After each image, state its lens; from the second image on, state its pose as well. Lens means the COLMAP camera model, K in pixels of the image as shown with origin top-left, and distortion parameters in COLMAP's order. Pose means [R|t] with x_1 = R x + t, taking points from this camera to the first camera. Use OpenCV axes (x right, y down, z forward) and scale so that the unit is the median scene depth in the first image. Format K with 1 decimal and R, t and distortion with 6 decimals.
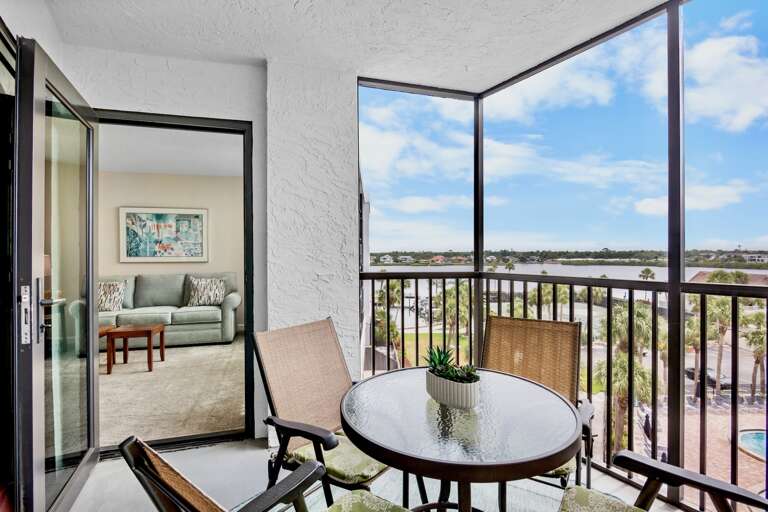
lens RADIAL K [[389.9, 0, 382.3], [0, 389.9, 252.3], [0, 0, 1]] dist [-0.013668, -0.001605]
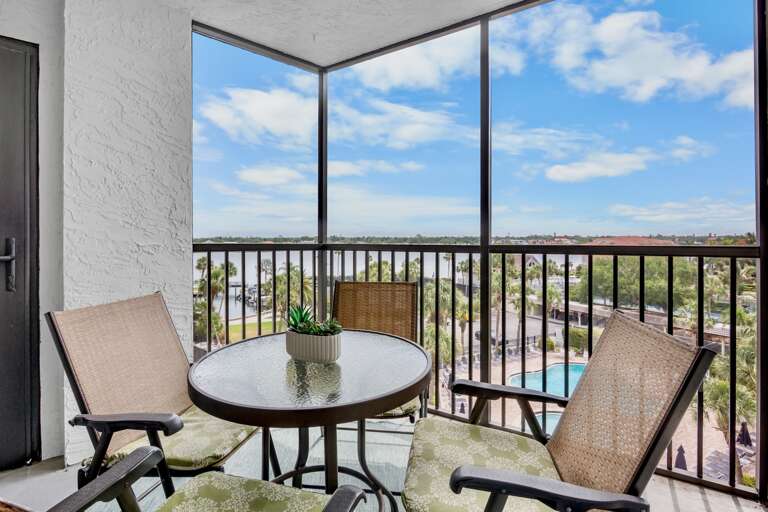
lens RADIAL K [[389.9, 0, 382.3], [0, 389.9, 252.3], [0, 0, 1]] dist [-0.013668, -0.001605]
pose [[0.894432, -0.002235, 0.447198, -0.068287], [0.001572, 0.999997, 0.001853, 0.071856], [-0.447201, -0.000954, 0.894433, 0.023028]]
